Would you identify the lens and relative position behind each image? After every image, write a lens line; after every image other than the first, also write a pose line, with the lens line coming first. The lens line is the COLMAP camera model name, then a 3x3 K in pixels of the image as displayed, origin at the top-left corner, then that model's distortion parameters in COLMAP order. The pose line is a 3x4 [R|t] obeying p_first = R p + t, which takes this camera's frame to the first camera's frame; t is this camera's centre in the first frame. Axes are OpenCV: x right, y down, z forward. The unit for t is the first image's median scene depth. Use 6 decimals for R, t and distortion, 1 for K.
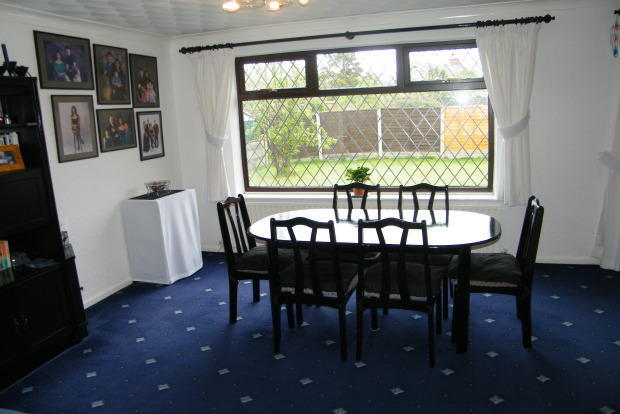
lens RADIAL K [[498.6, 0, 310.0], [0, 498.6, 207.0], [0, 0, 1]] dist [-0.165843, 0.173971]
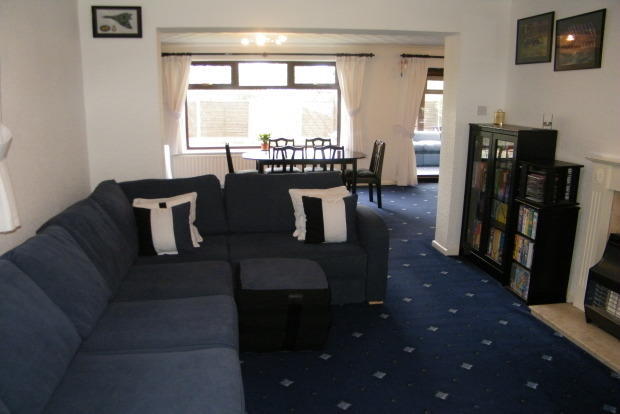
lens RADIAL K [[528.3, 0, 310.0], [0, 528.3, 207.0], [0, 0, 1]] dist [-0.006282, -0.002253]
pose [[0.900401, -0.046934, 0.432521, -0.570443], [0.046151, 0.998859, 0.012315, 0.154463], [-0.432605, 0.008873, 0.901540, -0.682520]]
